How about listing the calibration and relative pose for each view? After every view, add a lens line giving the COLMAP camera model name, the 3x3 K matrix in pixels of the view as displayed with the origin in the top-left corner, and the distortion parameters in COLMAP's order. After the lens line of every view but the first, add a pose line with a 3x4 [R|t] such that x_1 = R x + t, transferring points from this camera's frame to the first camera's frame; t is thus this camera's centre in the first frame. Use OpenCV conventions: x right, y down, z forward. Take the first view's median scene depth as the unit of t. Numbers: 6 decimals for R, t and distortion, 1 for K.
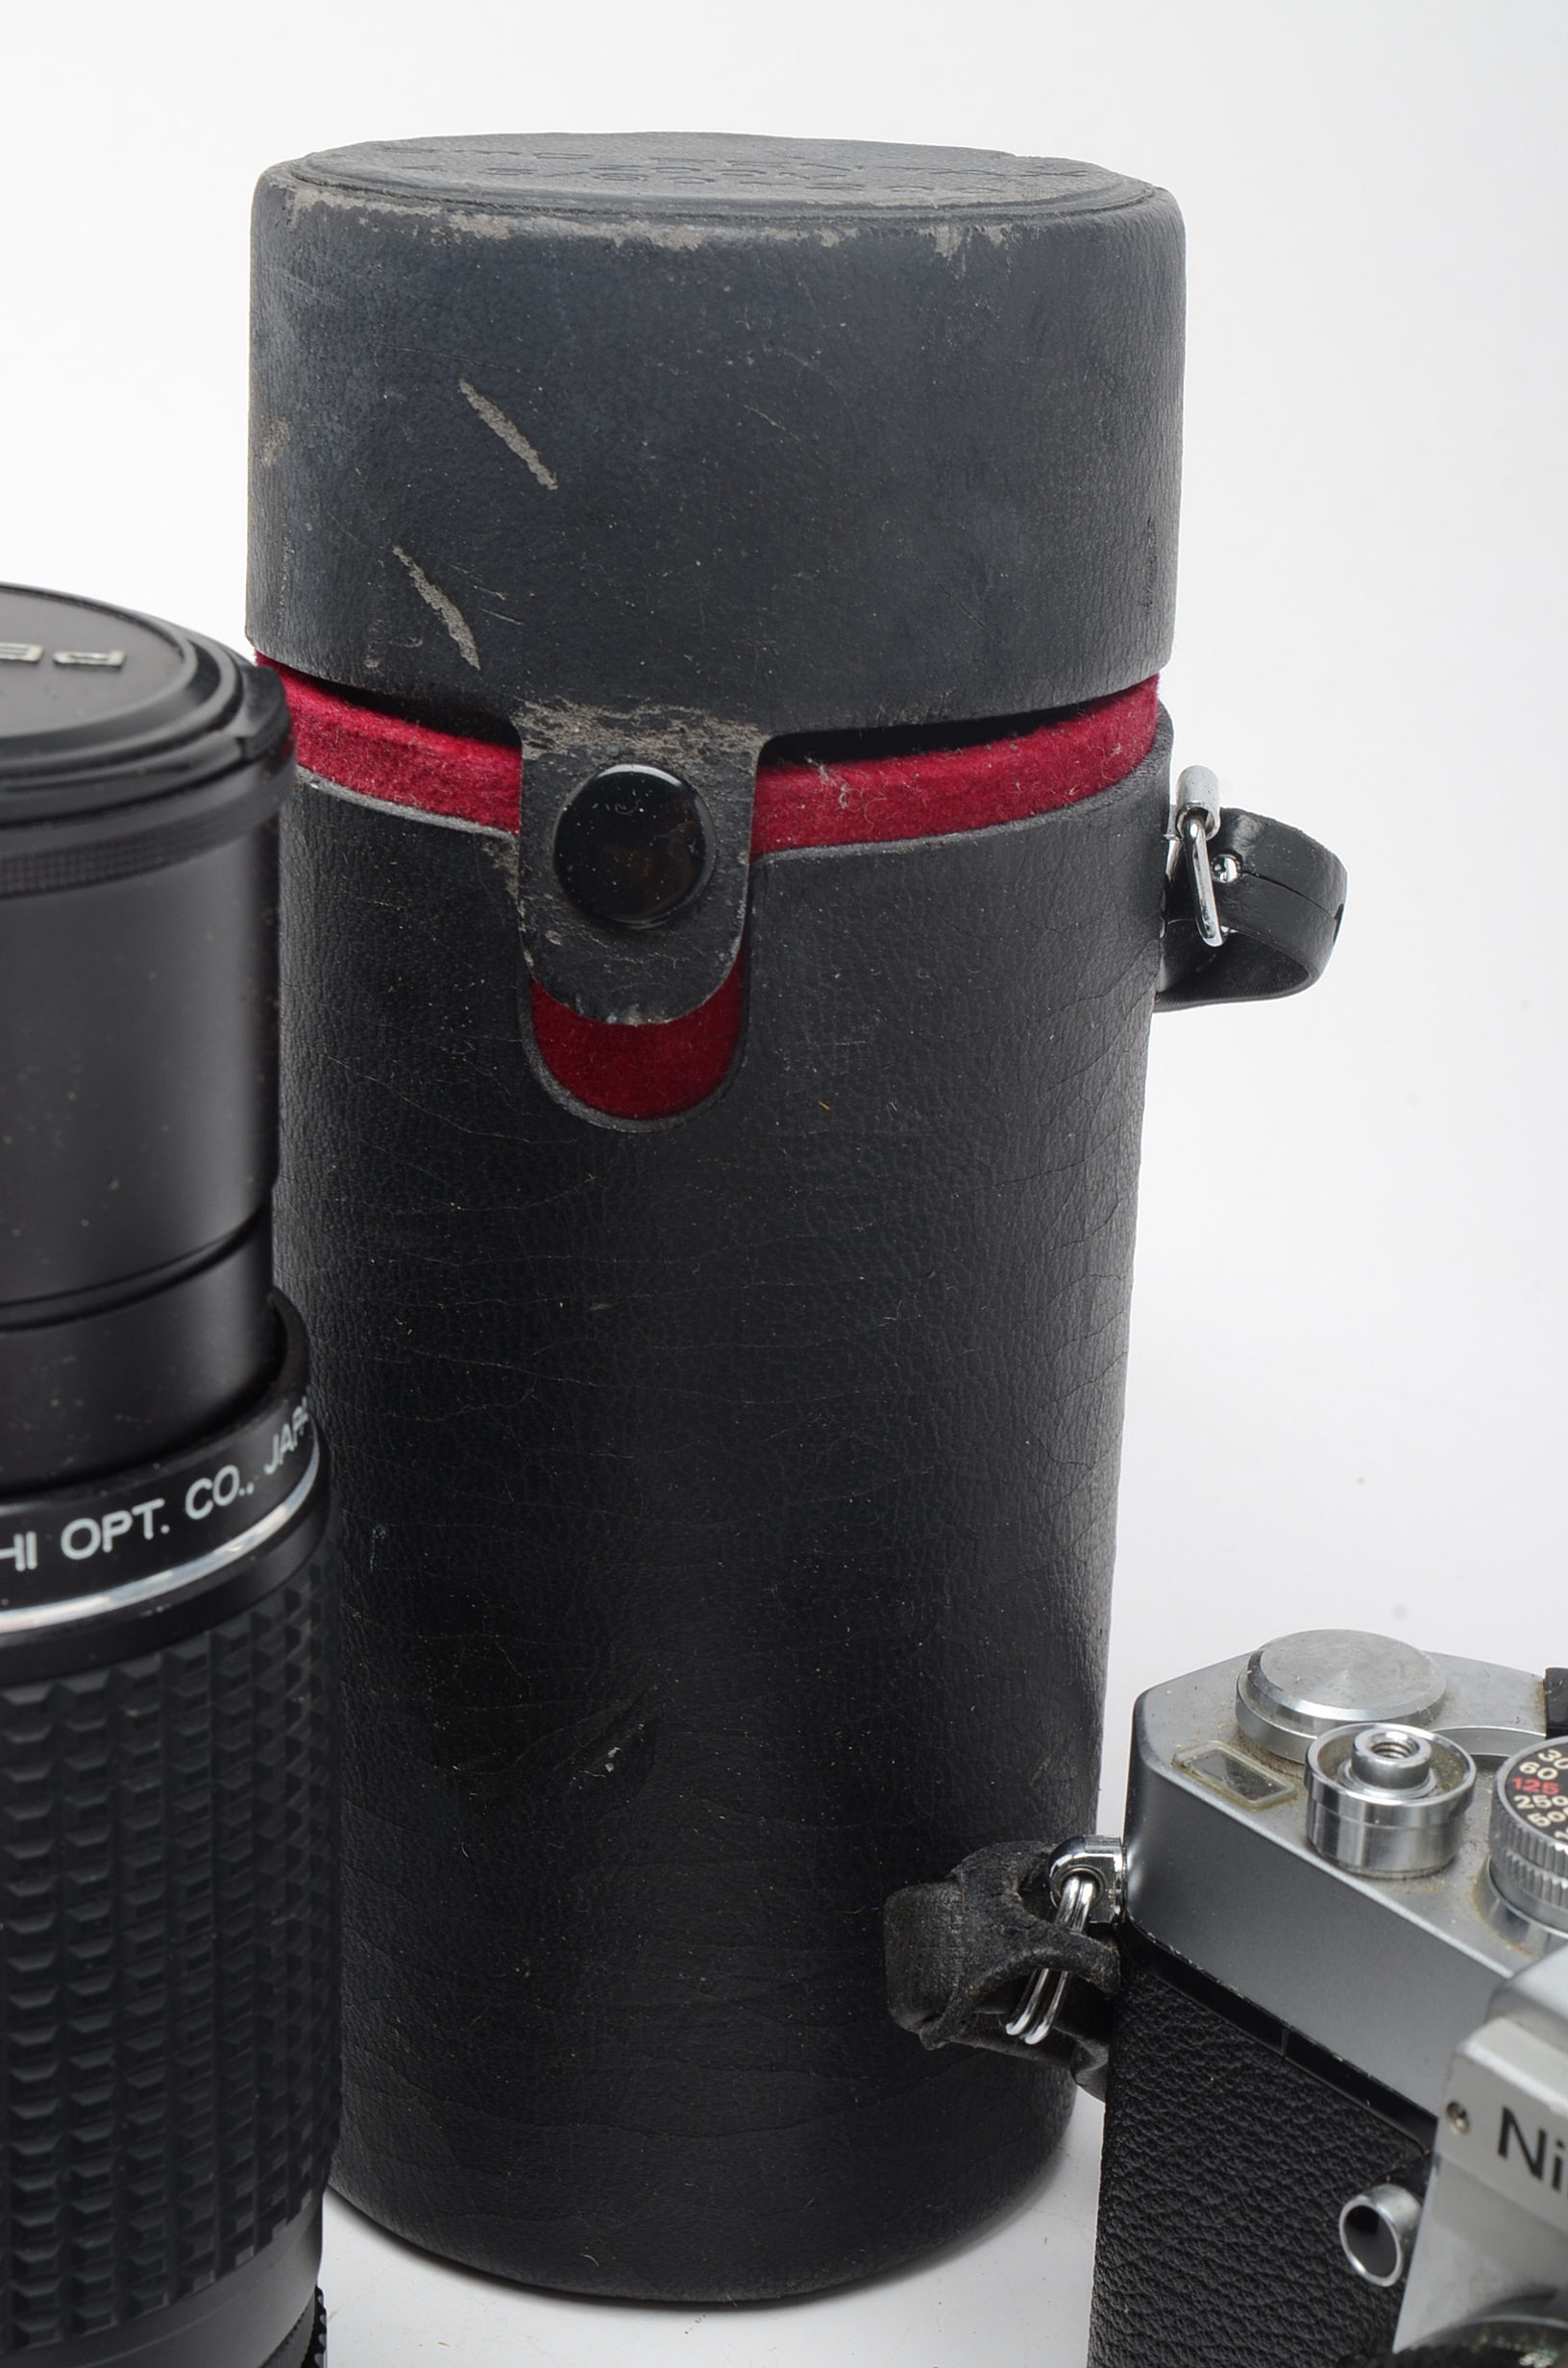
lens RADIAL K [[5059.3, 0, 781.4], [0, 5059.3, 1182.5], [0, 0, 1]] dist [-0.009584, 0.000000]
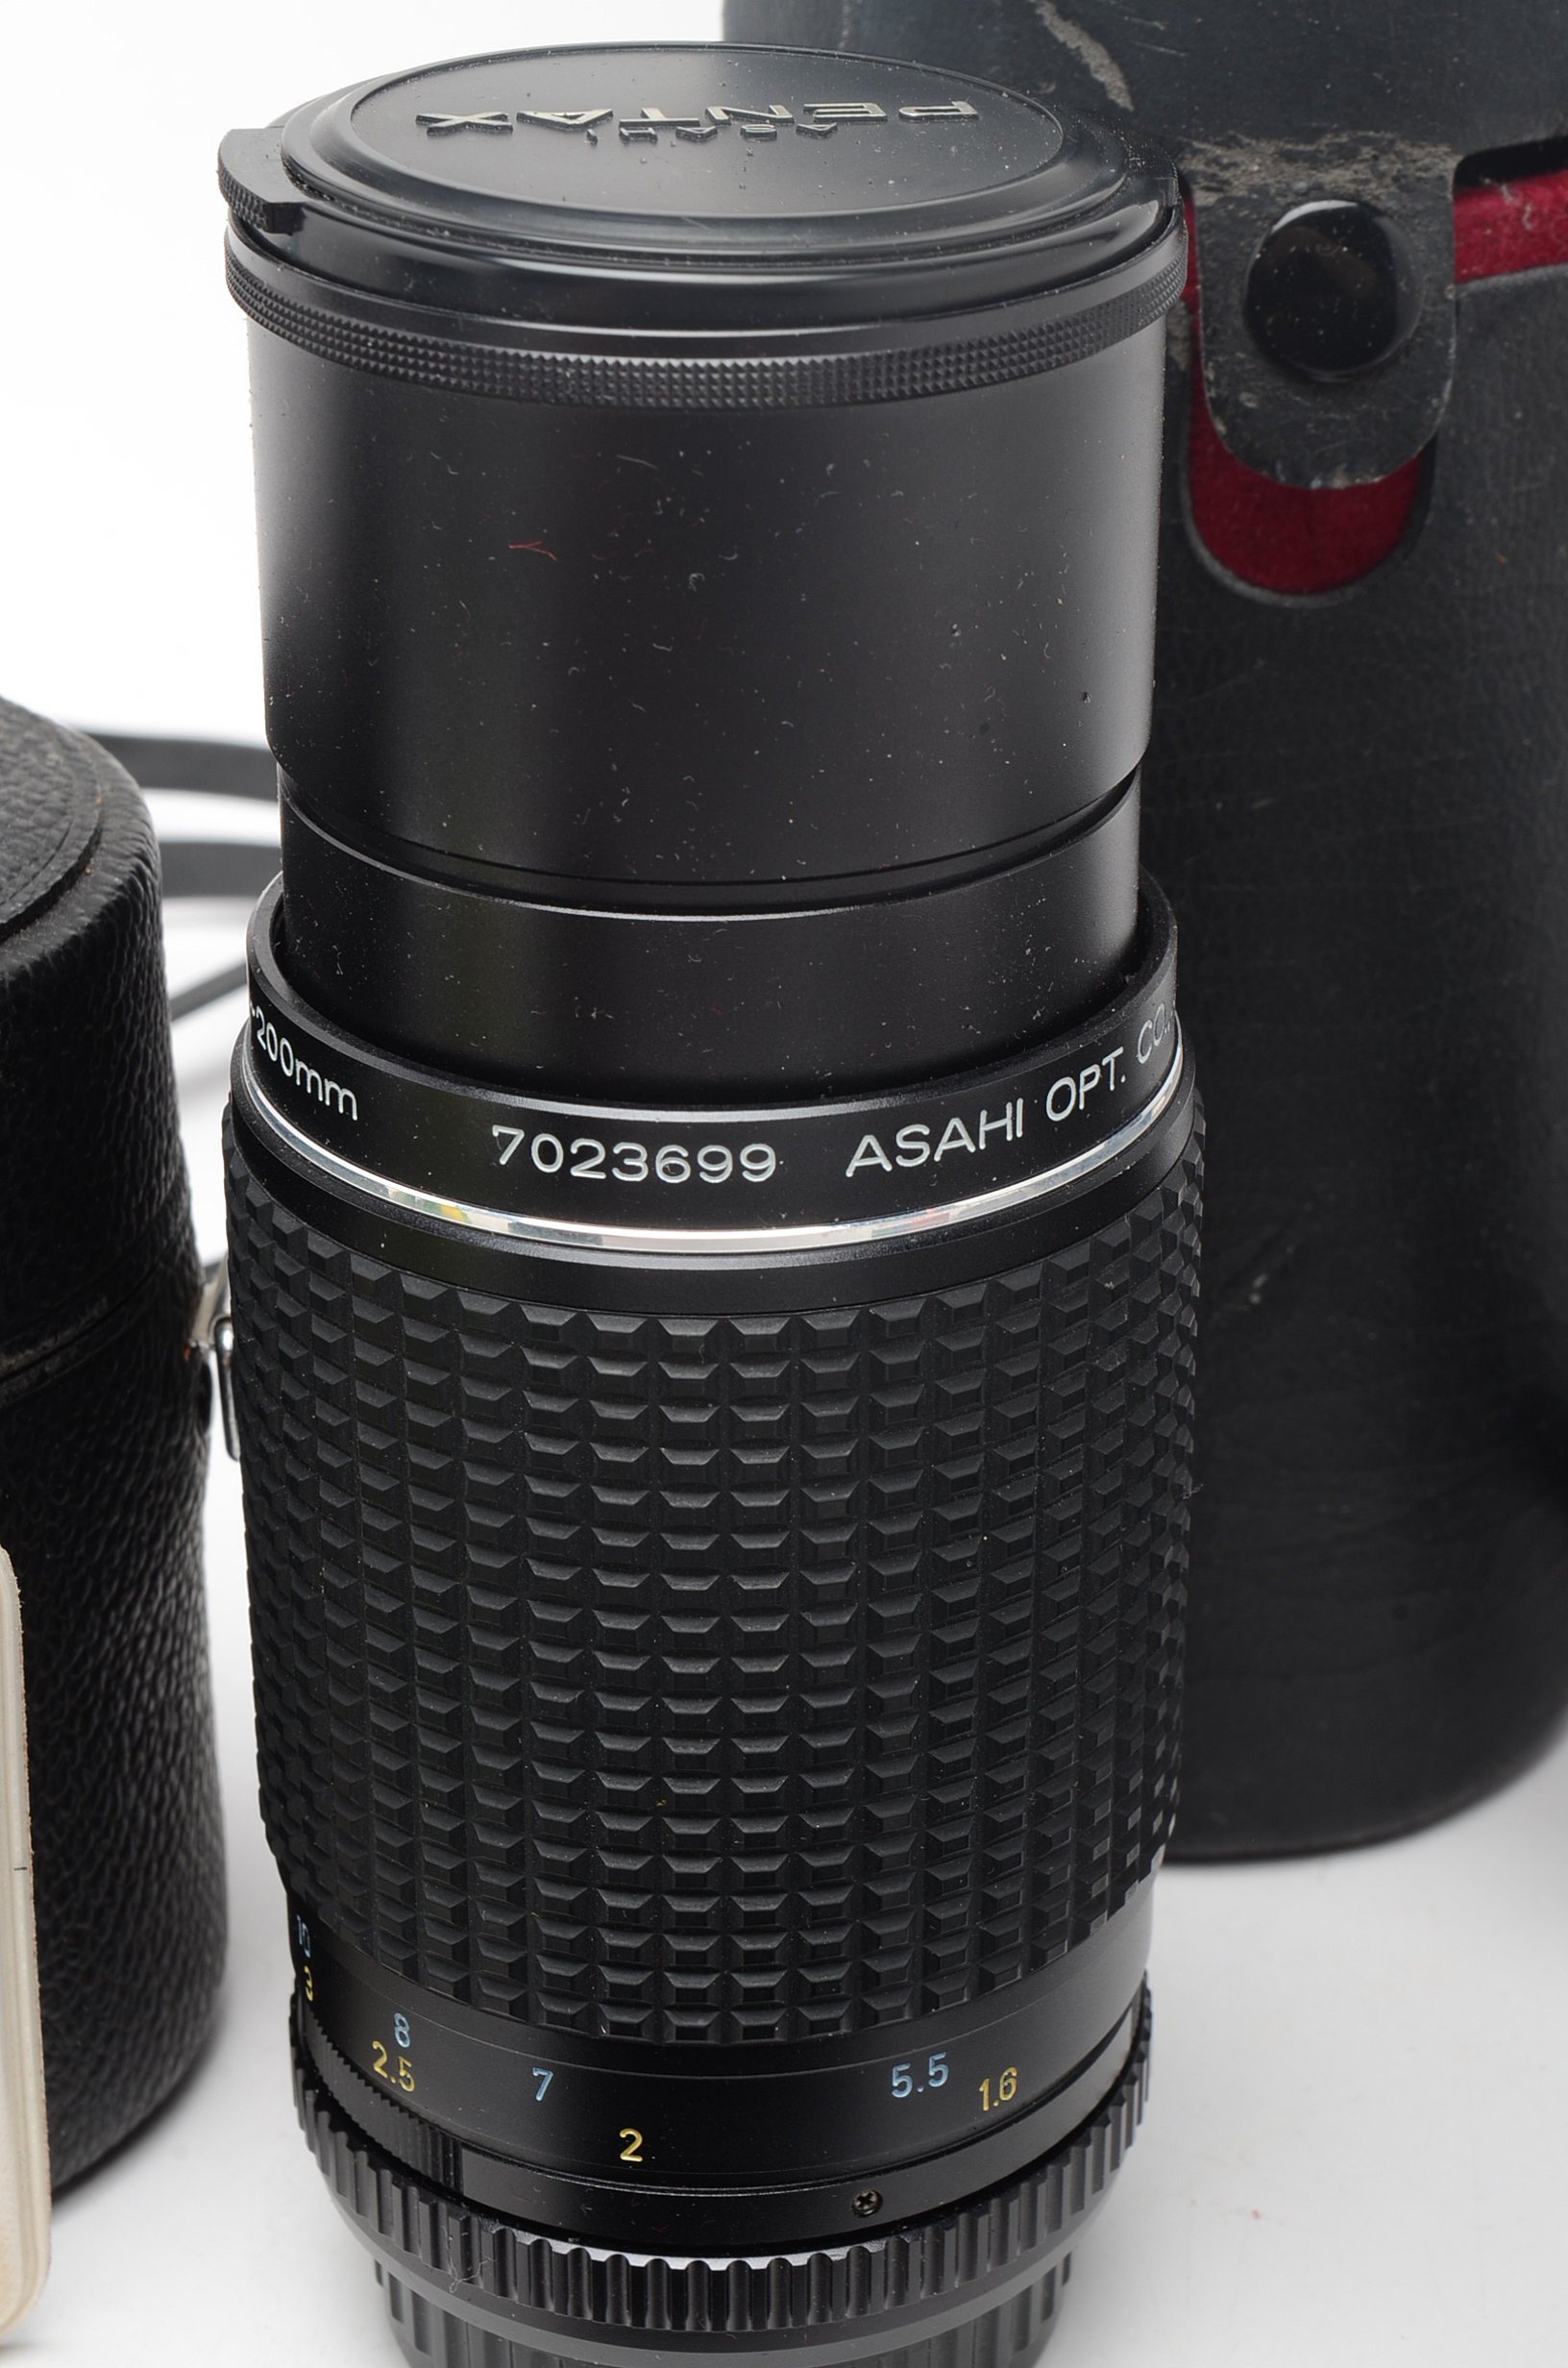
lens RADIAL K [[5059.3, 0, 786.3], [0, 5059.3, 1186.1], [0, 0, 1]] dist [-0.009584, 0.000000]
pose [[0.973820, -0.124893, 0.189940, -0.317443], [0.107245, 0.989135, 0.100551, -0.008846], [-0.200434, -0.077549, 0.976633, 0.114761]]
